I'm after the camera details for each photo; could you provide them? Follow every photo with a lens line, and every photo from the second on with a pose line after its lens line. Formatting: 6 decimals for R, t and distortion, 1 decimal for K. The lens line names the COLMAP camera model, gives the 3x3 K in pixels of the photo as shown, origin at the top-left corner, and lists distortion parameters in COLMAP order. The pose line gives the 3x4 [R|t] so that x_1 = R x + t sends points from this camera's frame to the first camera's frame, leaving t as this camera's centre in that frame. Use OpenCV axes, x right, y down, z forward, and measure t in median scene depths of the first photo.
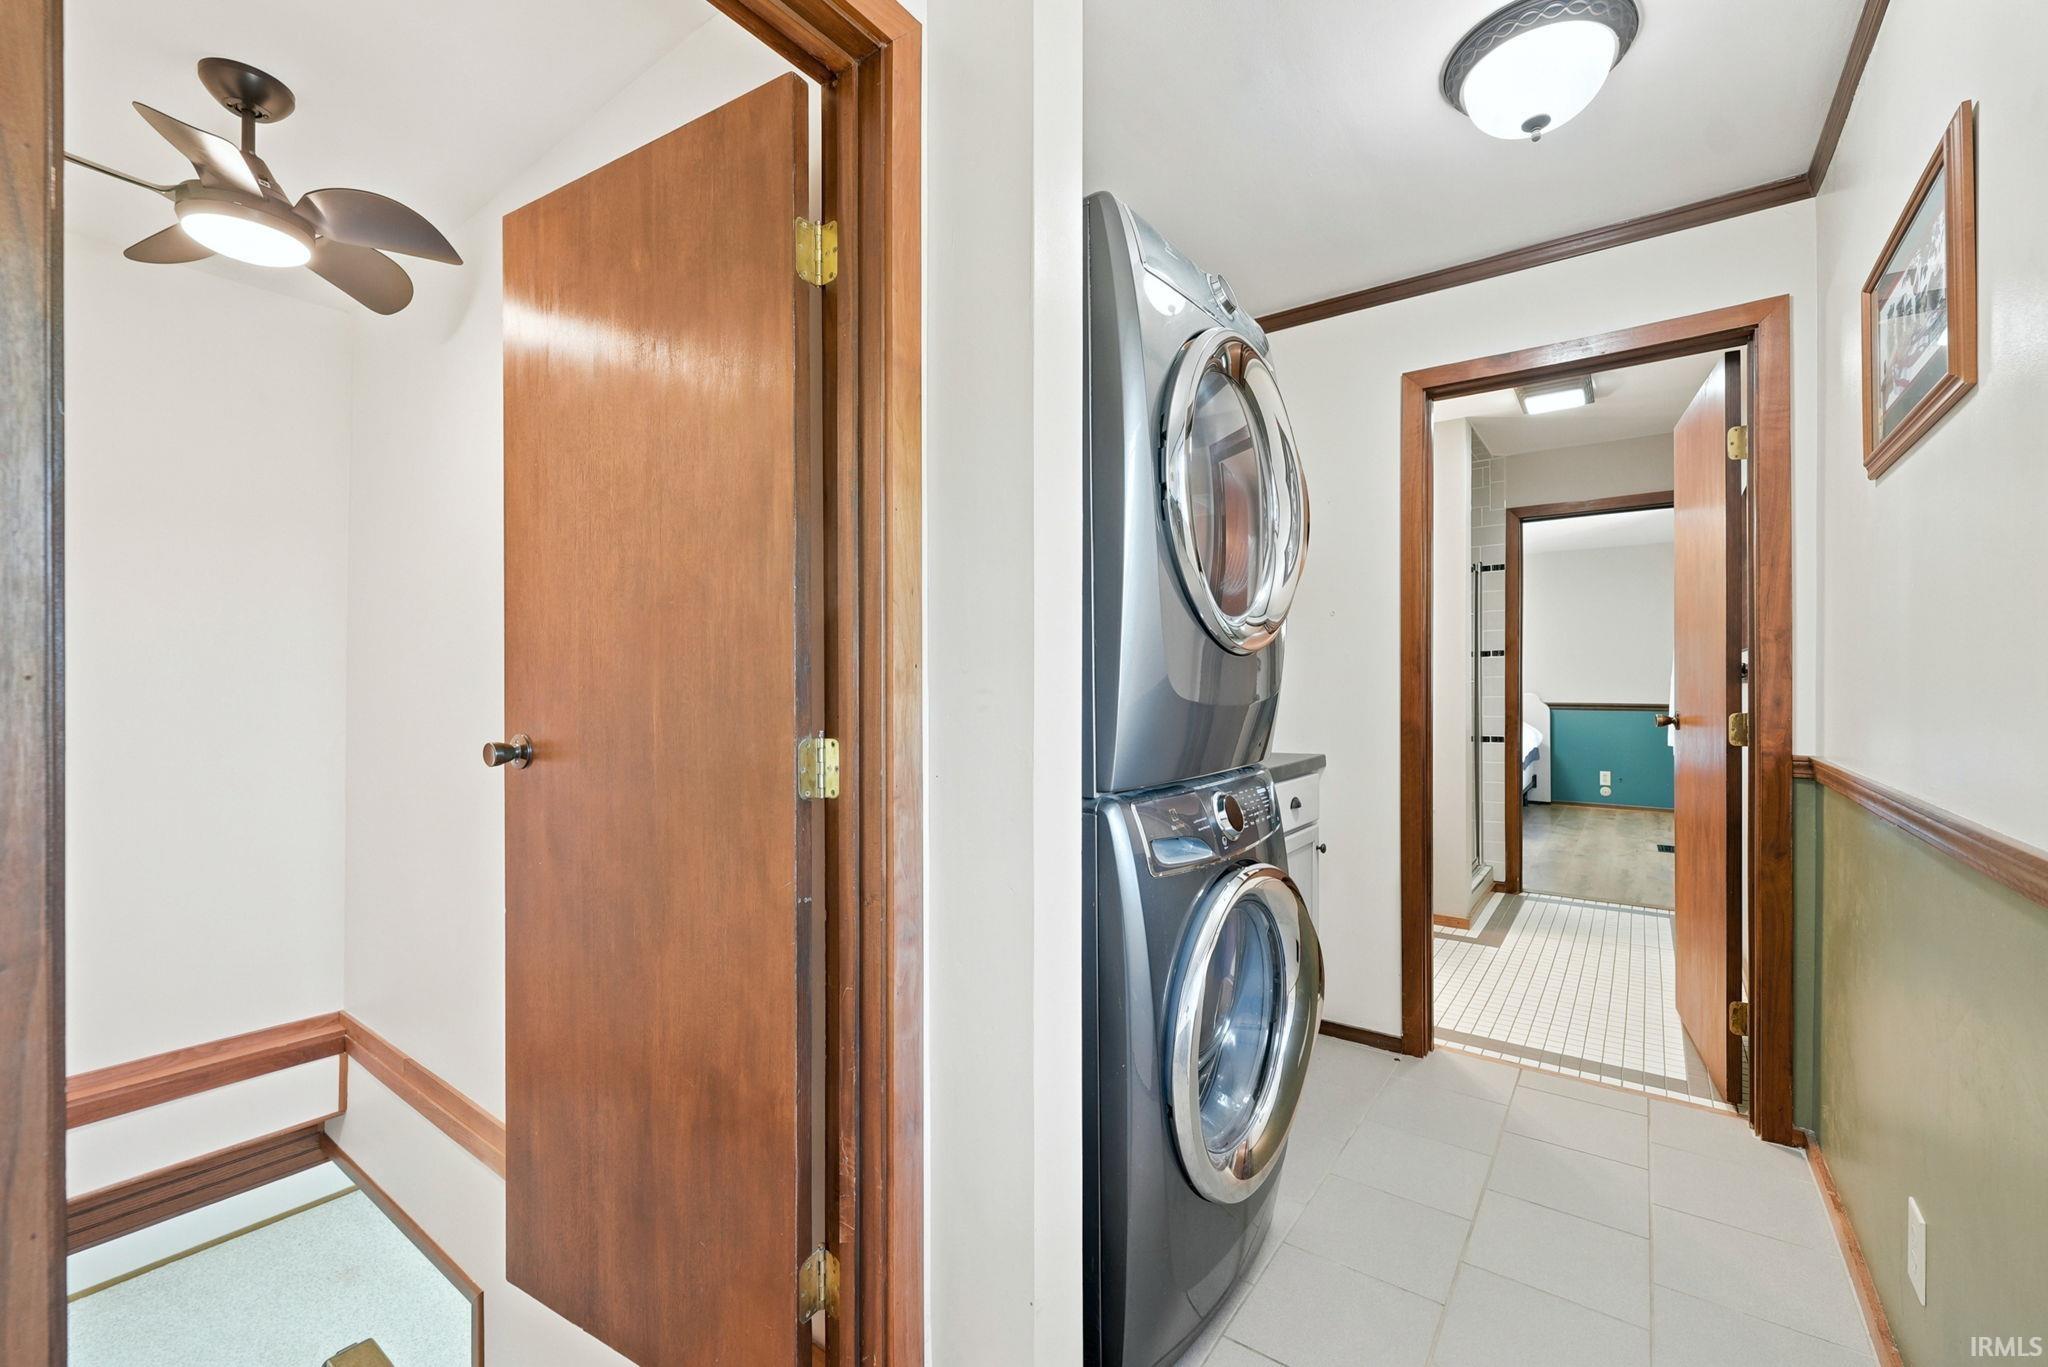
lens RADIAL K [[839.0, 0, 1026.8], [0, 839.0, 687.4], [0, 0, 1]] dist [0.001077, -0.000544]
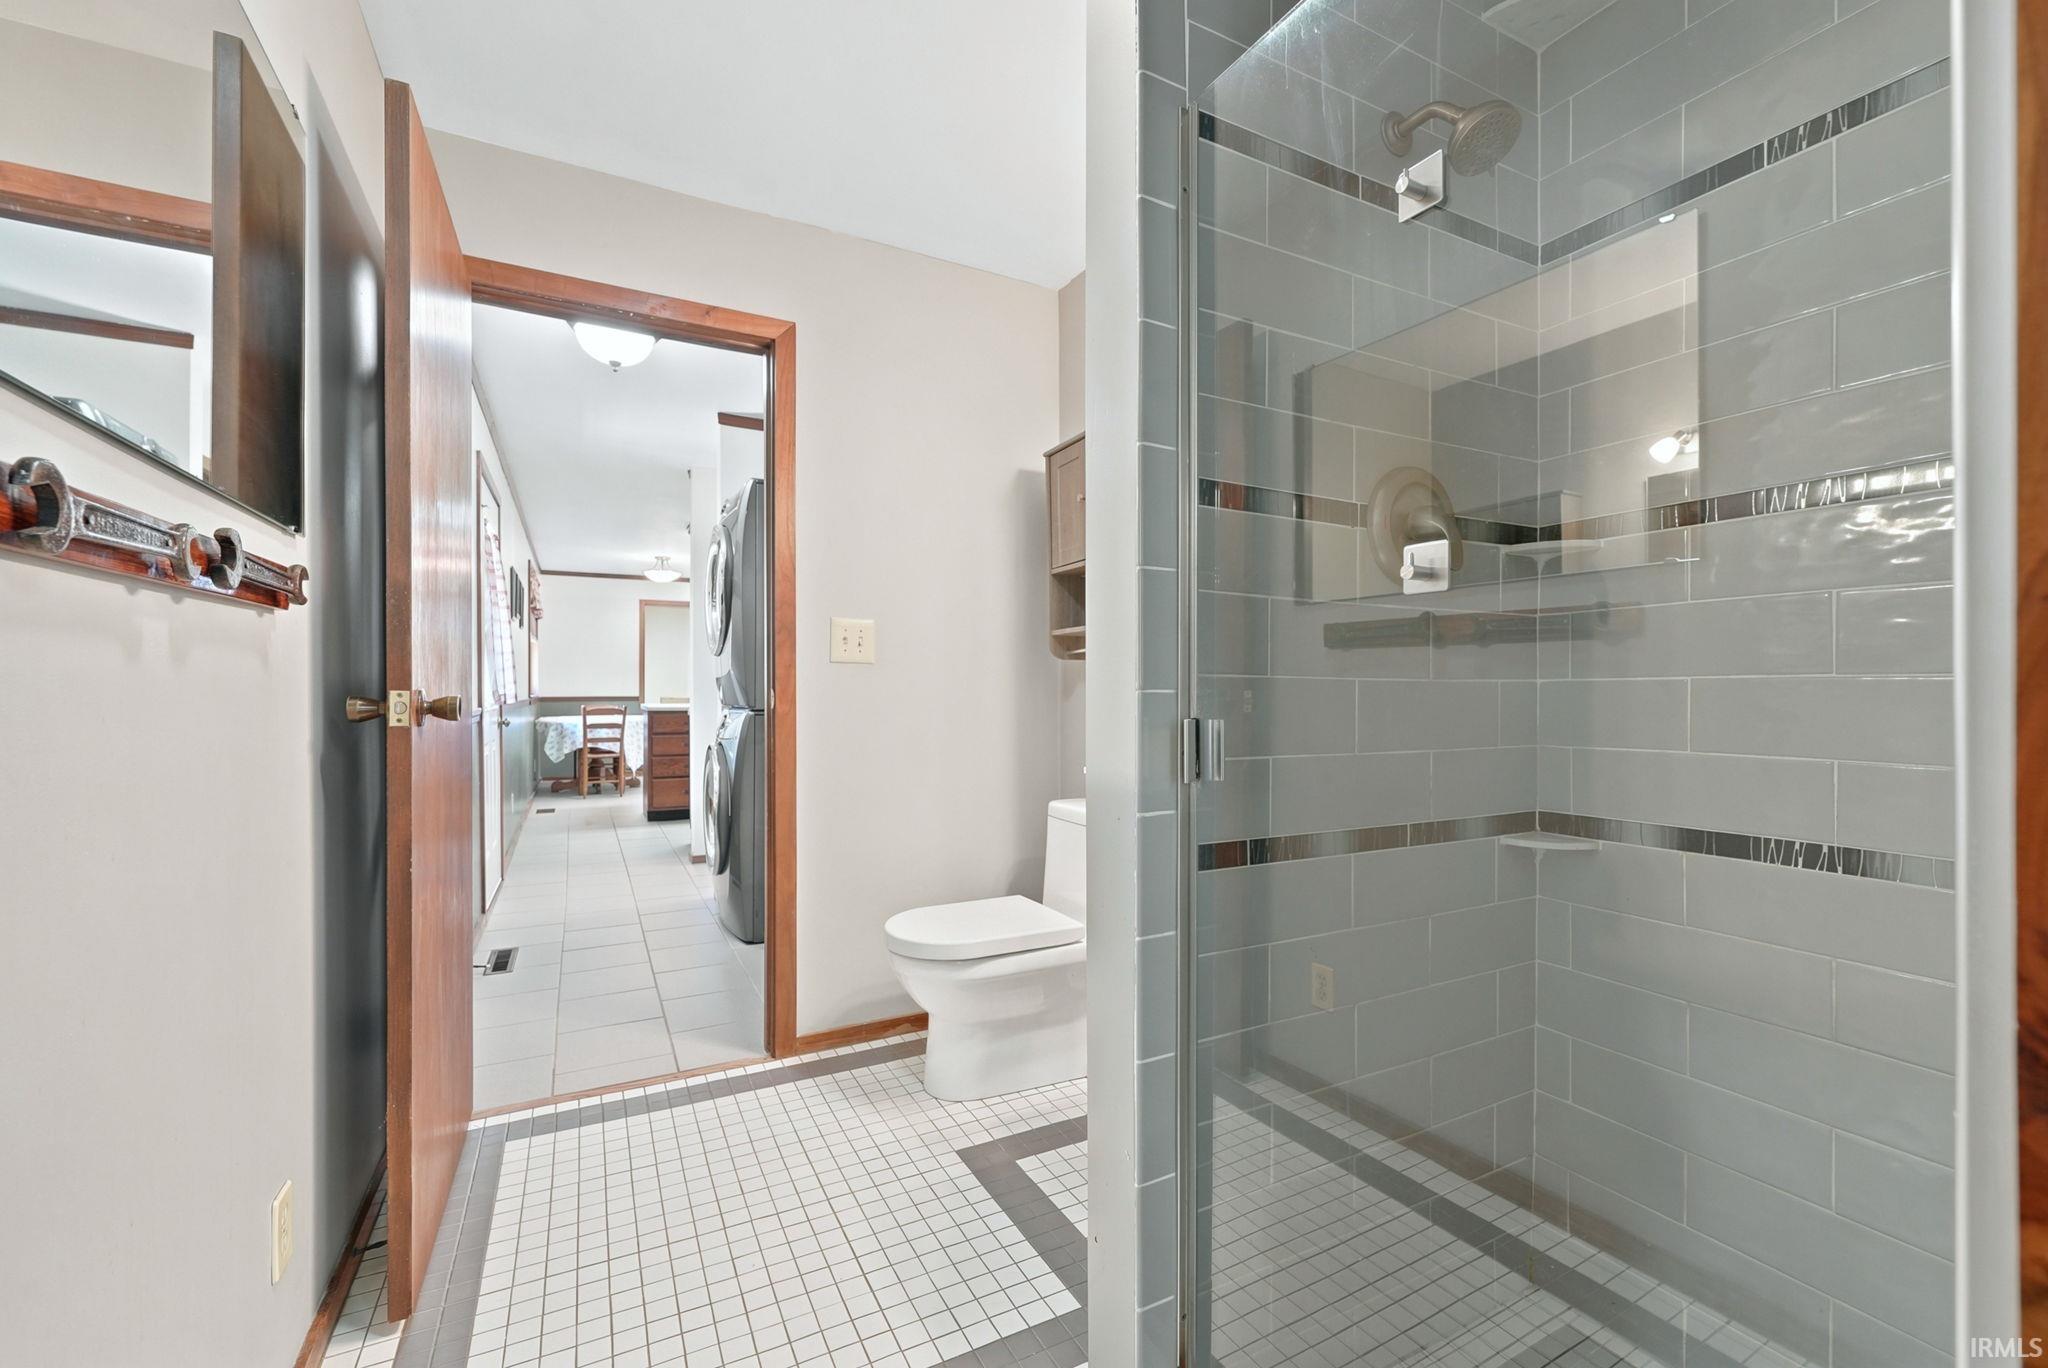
lens RADIAL K [[839.0, 0, 1023.8], [0, 839.0, 683.0], [0, 0, 1]] dist [0.001077, -0.000544]
pose [[-0.423072, 0.000356, -0.906096, 1.273845], [-0.000346, 1.000000, 0.000555, 0.027877], [0.906096, 0.000548, -0.423072, 1.746869]]
